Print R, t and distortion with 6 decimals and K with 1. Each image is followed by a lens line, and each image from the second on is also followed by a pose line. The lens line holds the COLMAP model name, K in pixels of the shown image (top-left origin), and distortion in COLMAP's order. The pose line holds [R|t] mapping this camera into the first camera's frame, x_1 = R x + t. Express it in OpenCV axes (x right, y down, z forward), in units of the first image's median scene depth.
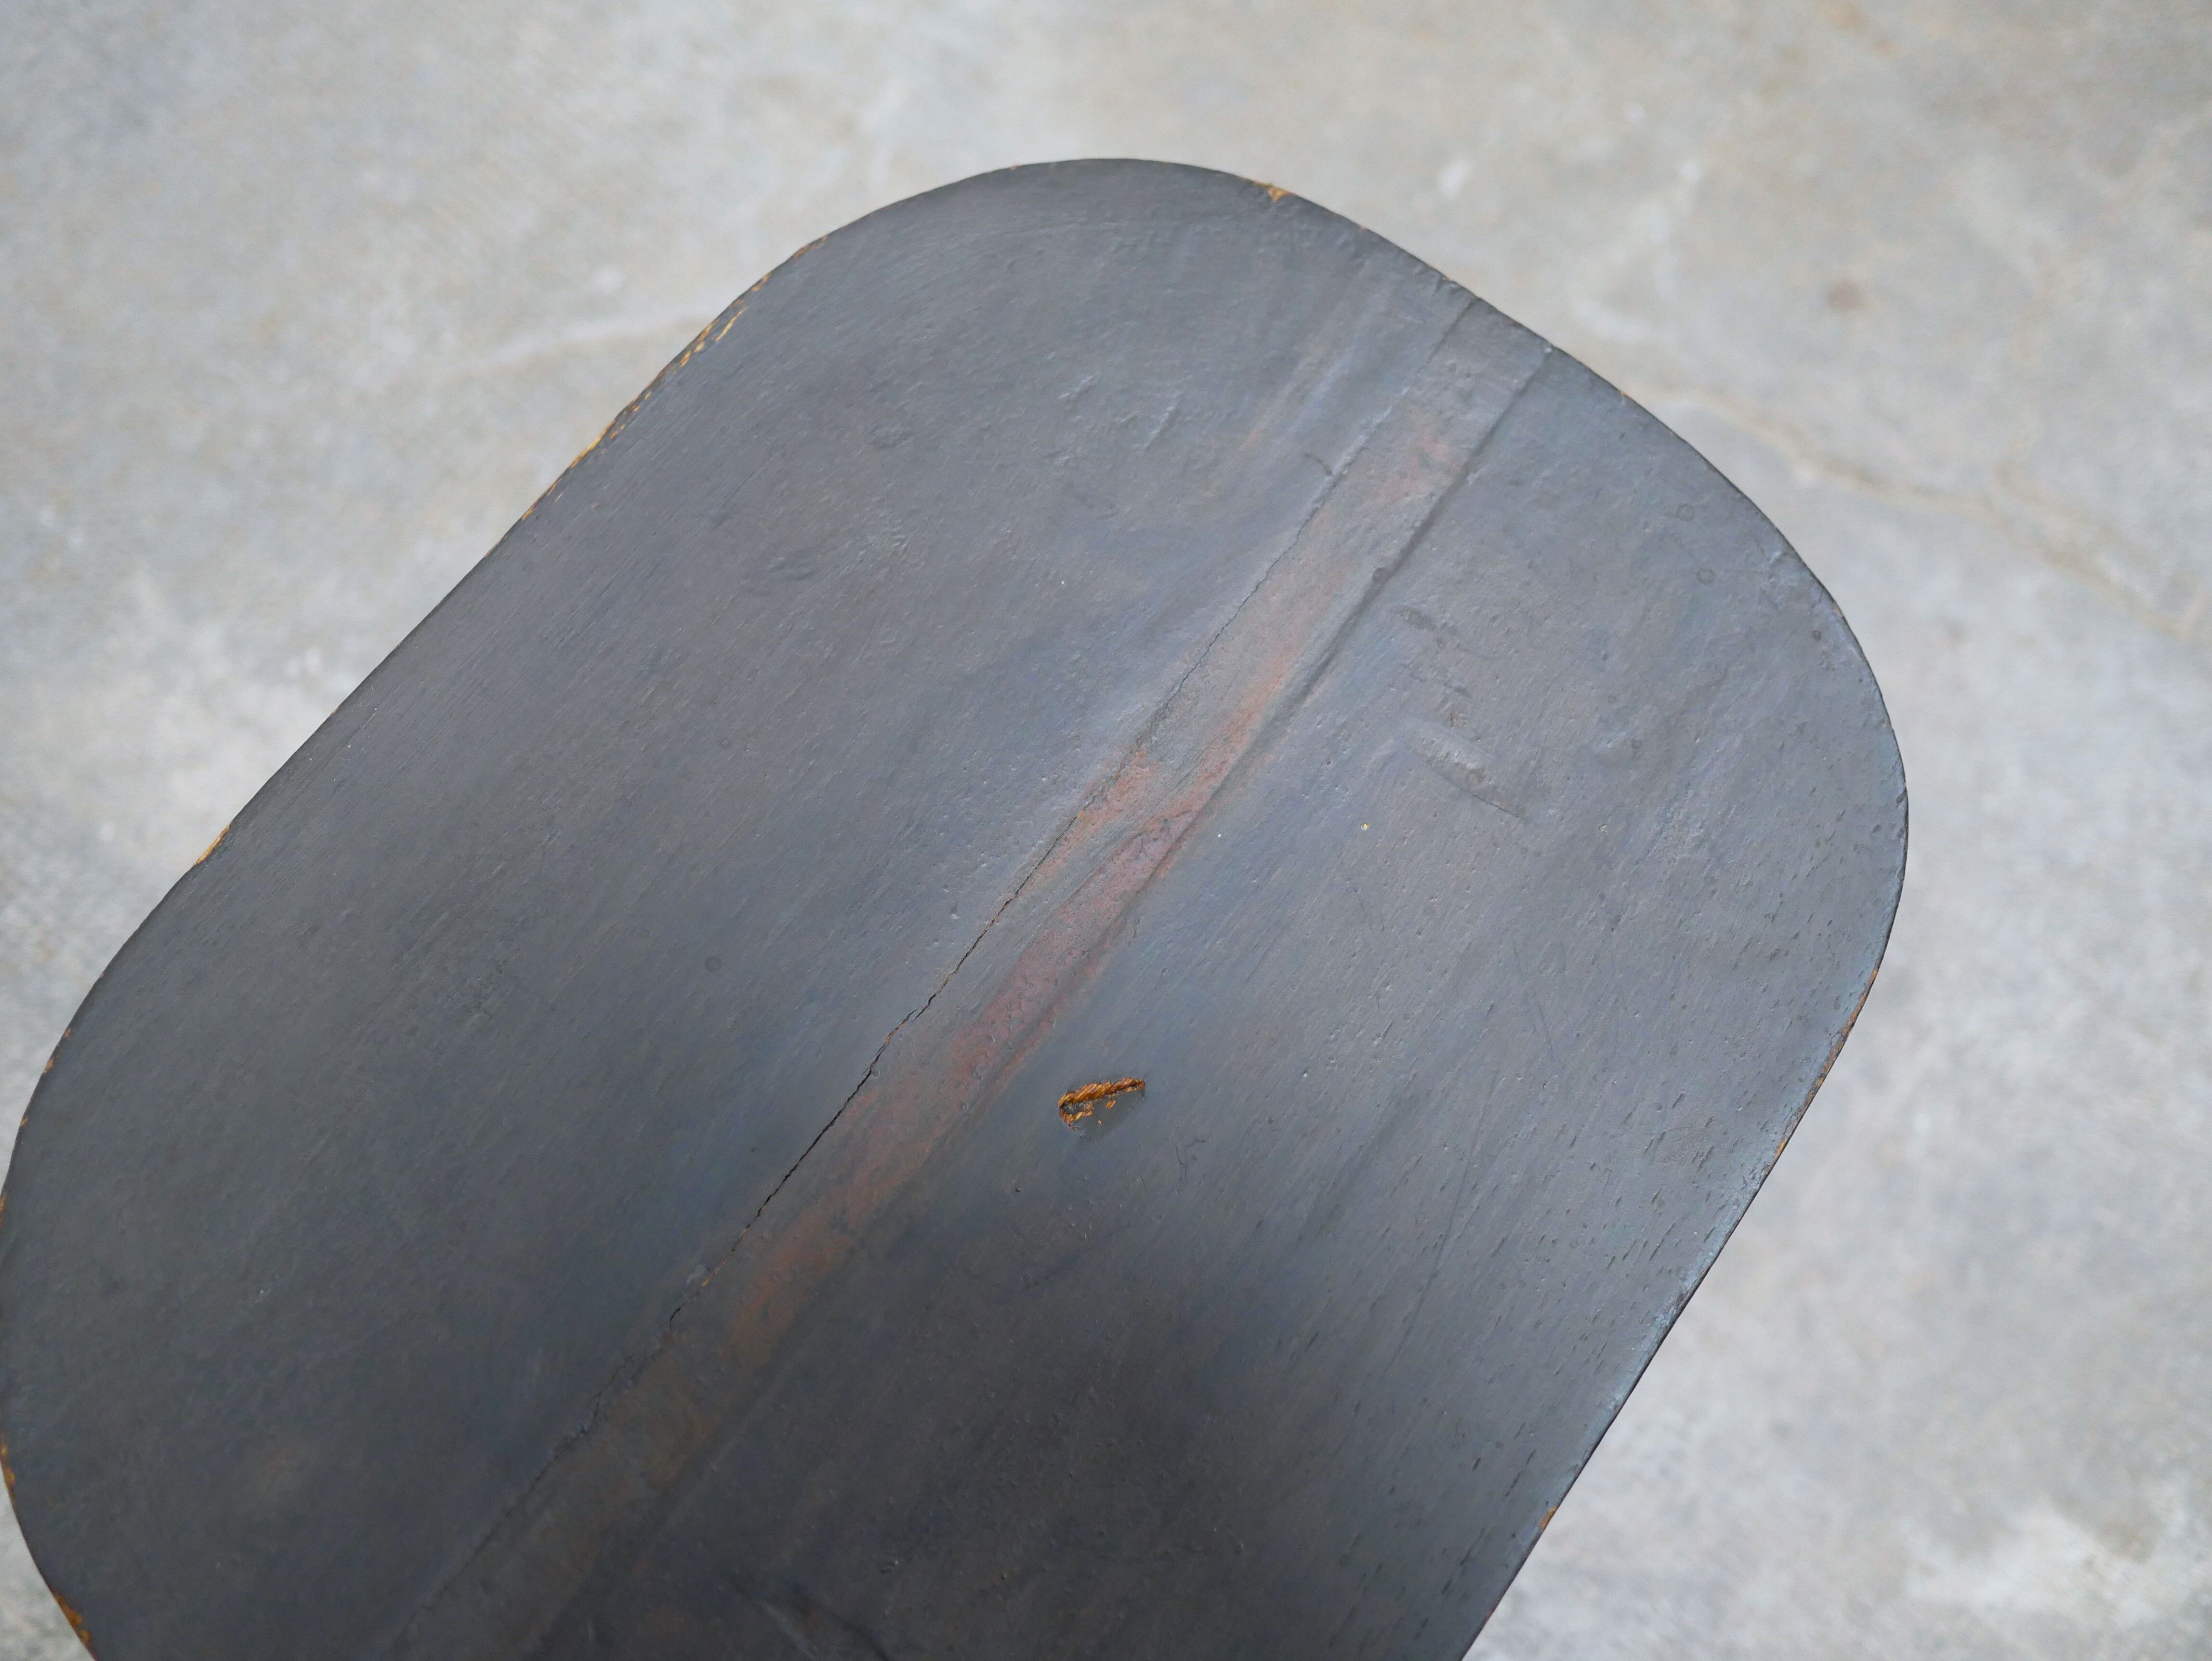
lens RADIAL K [[2505.2, 0, 1082.5], [0, 2505.2, 825.7], [0, 0, 1]] dist [-0.016419, 0.014519]
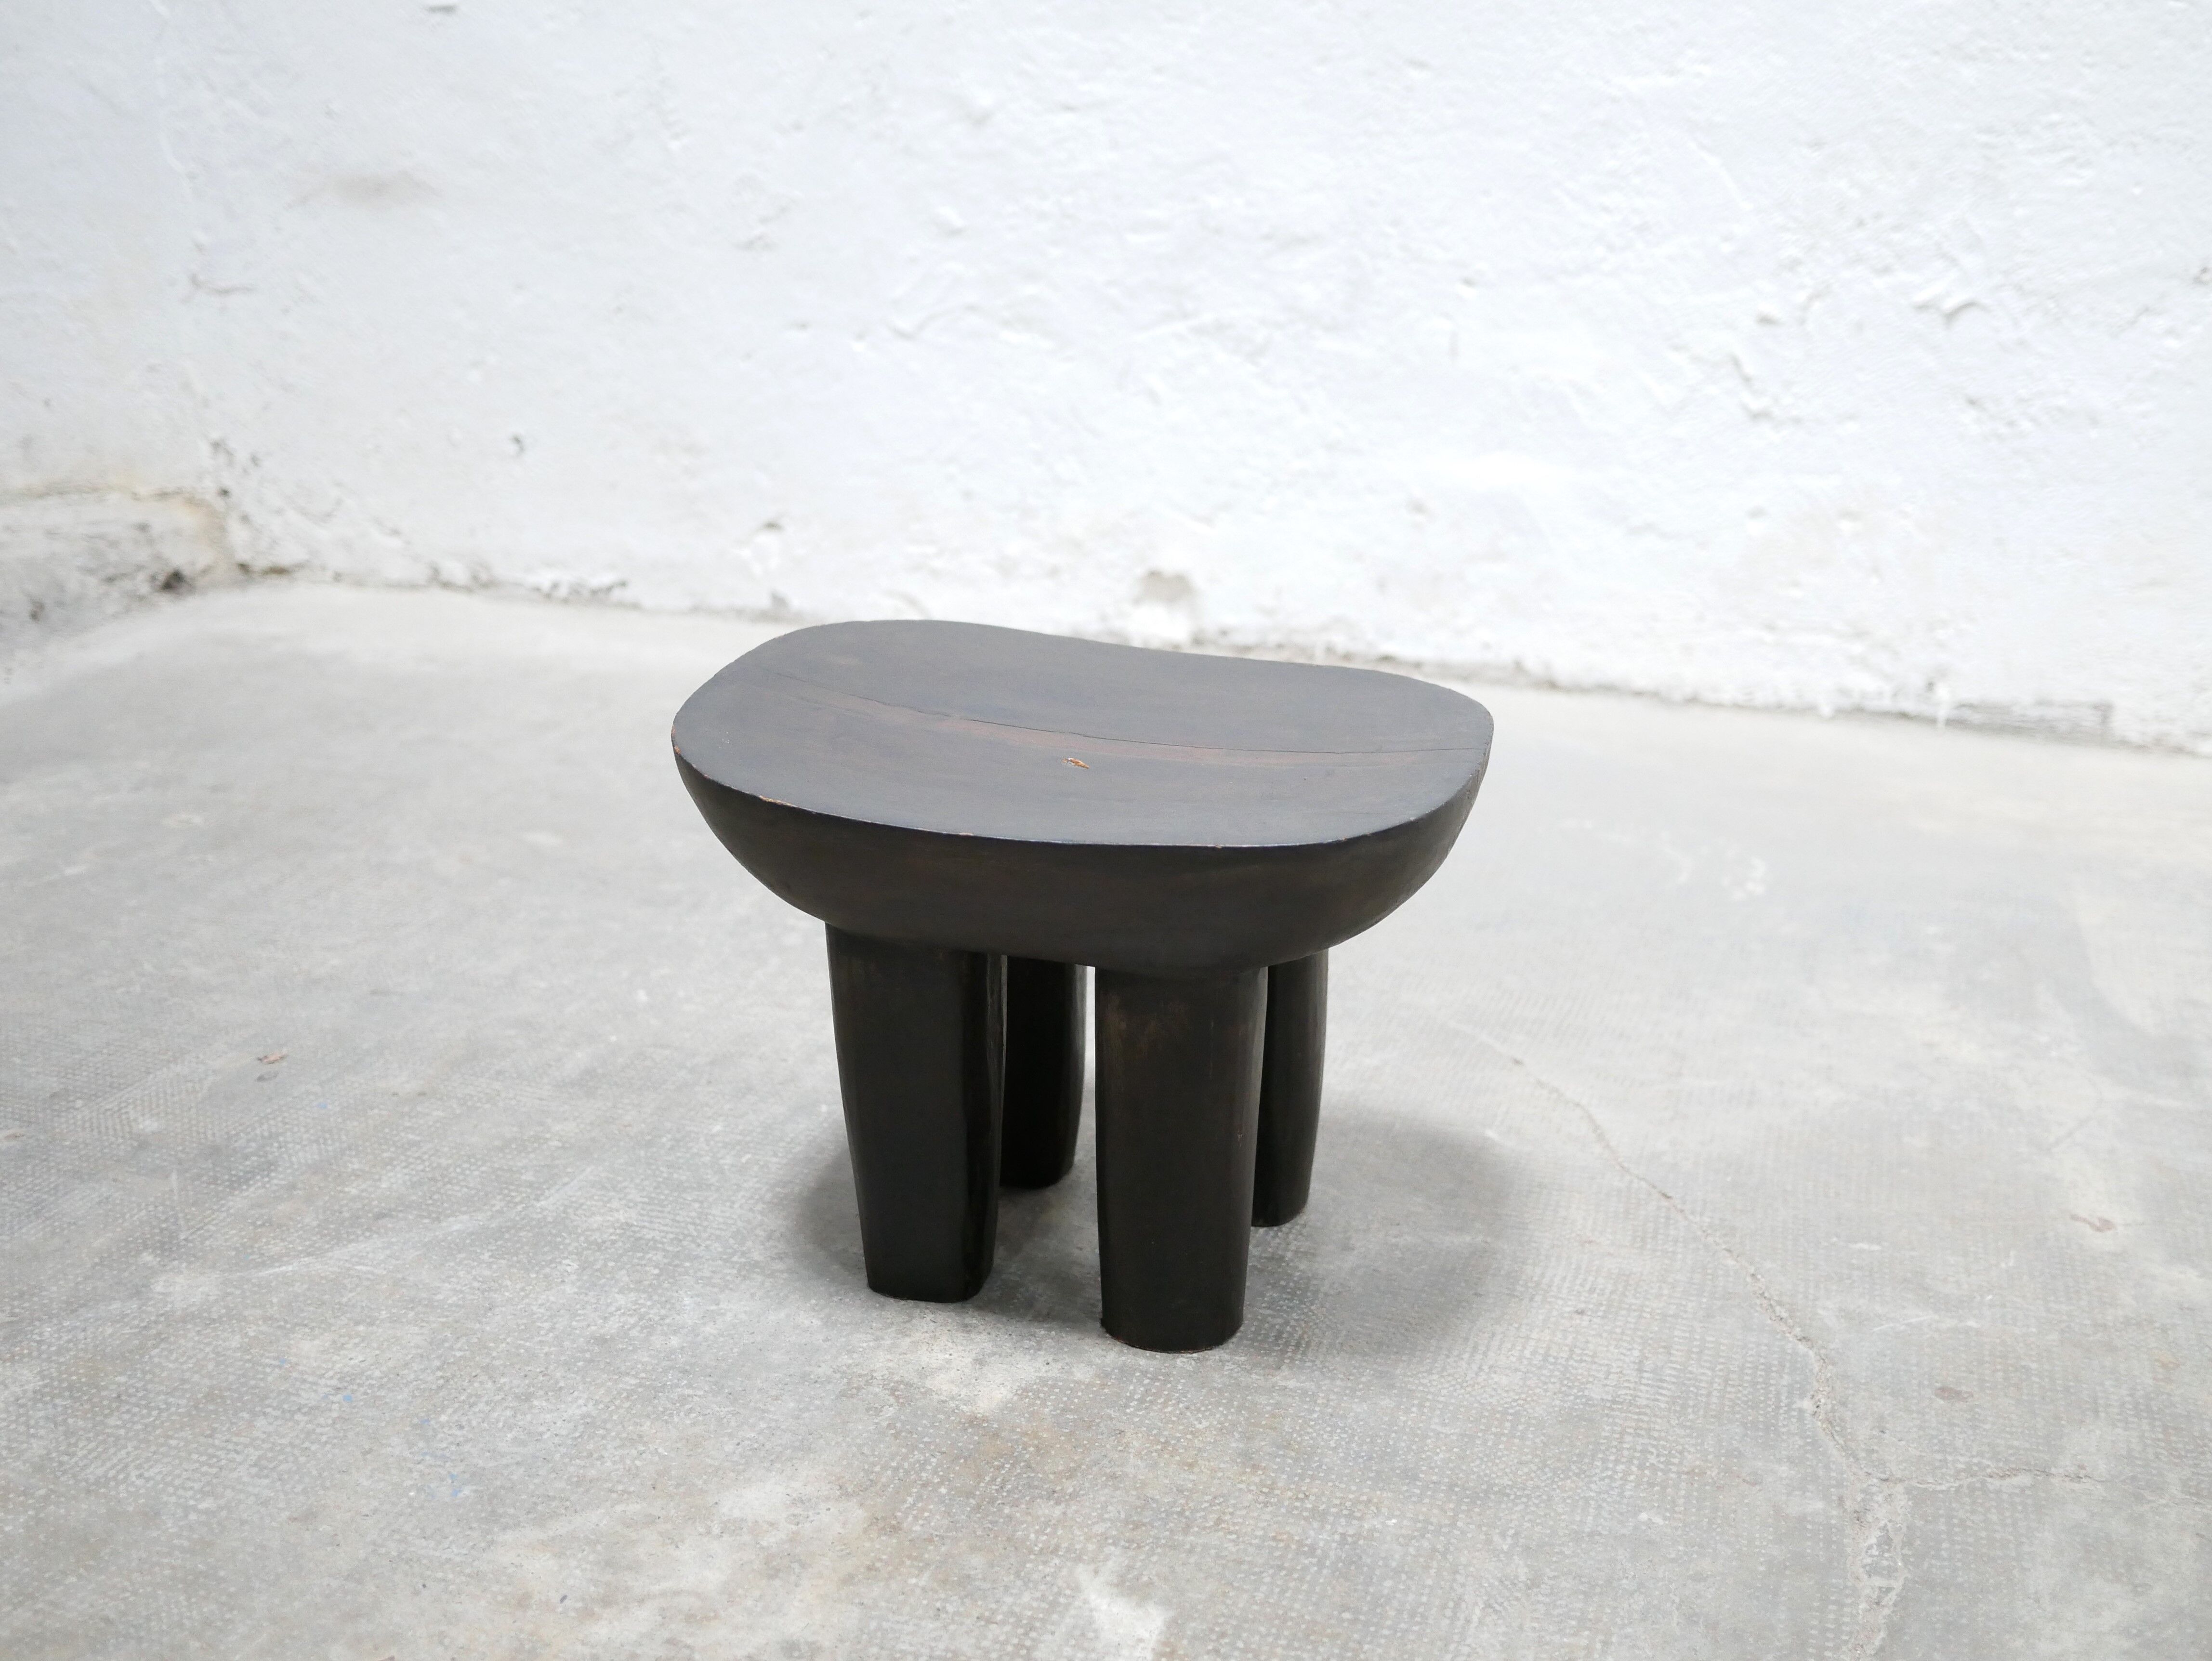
lens RADIAL K [[2512.5, 0, 1097.4], [0, 2512.5, 823.3], [0, 0, 1]] dist [-0.020807, 0.023205]
pose [[0.345591, 0.322524, -0.881218, 1.273747], [-0.888323, 0.415073, -0.196461, 0.347534], [0.302406, 0.850701, 0.429951, 0.009339]]
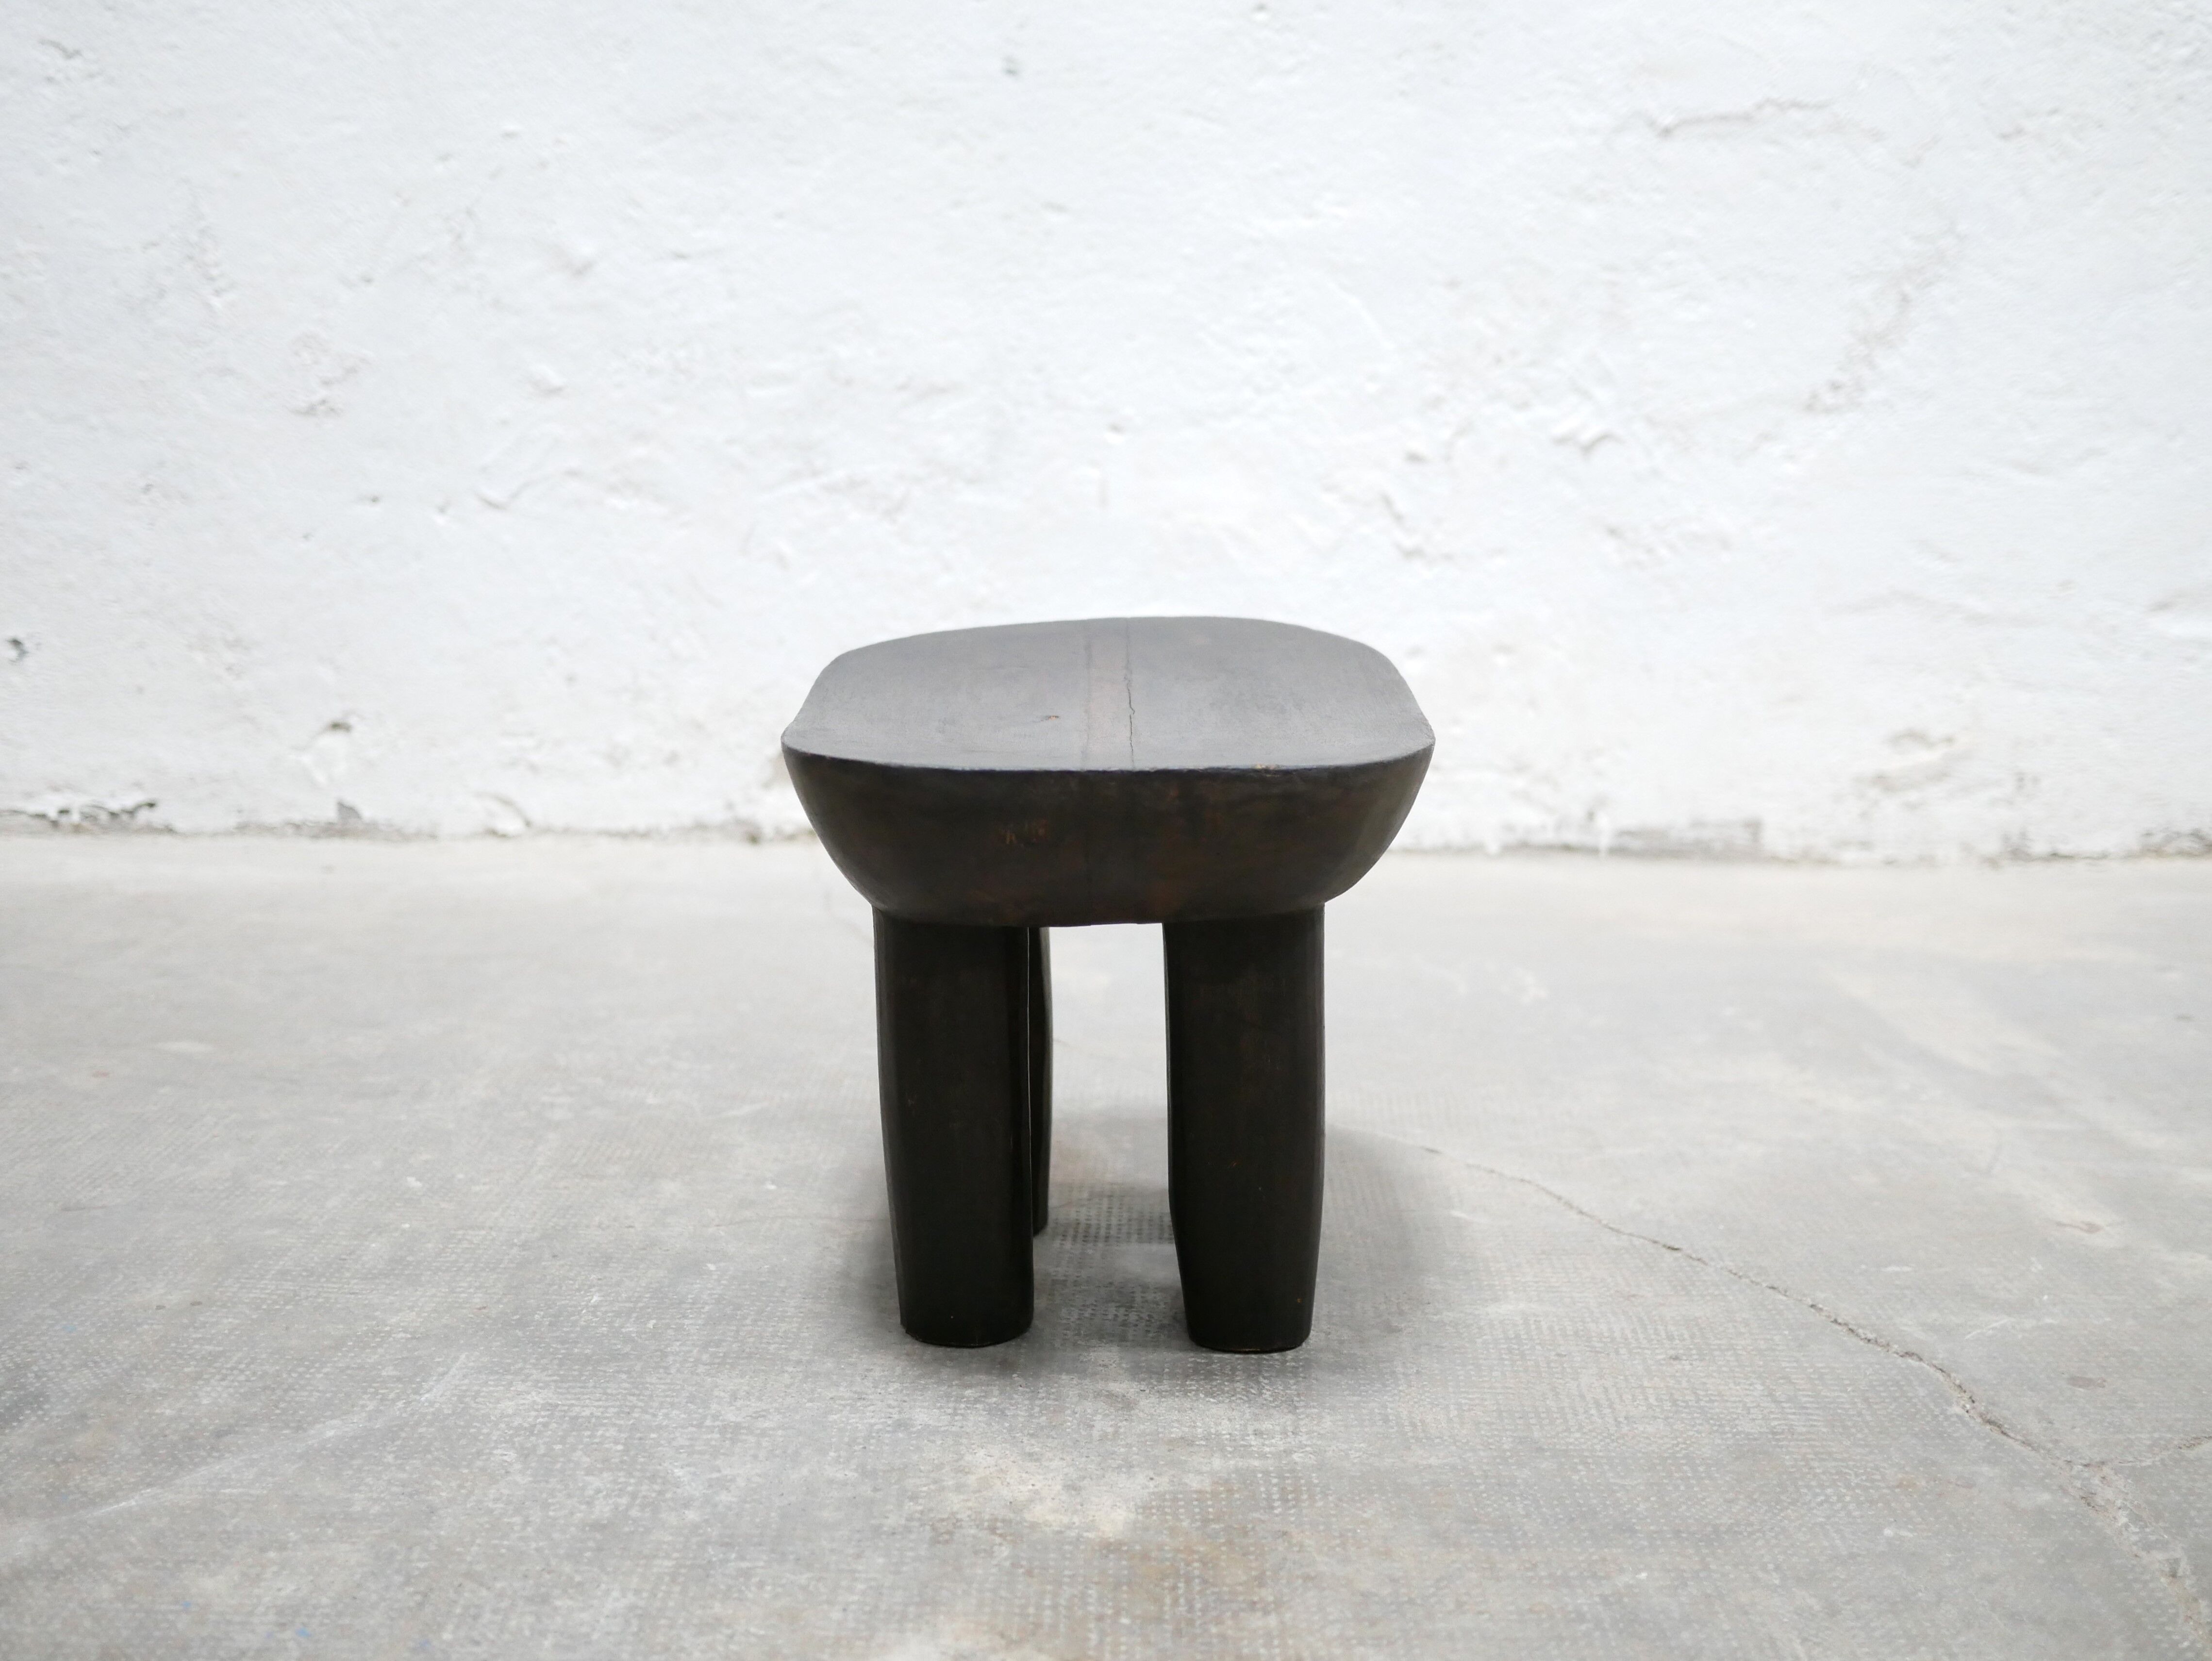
lens RADIAL K [[2530.7, 0, 1099.1], [0, 2530.7, 827.4], [0, 0, 1]] dist [-0.020130, 0.027673]
pose [[0.609355, 0.173522, -0.773677, 0.970373], [-0.754551, 0.426679, -0.498595, 0.709244], [0.243595, 0.887601, 0.390930, 0.120966]]
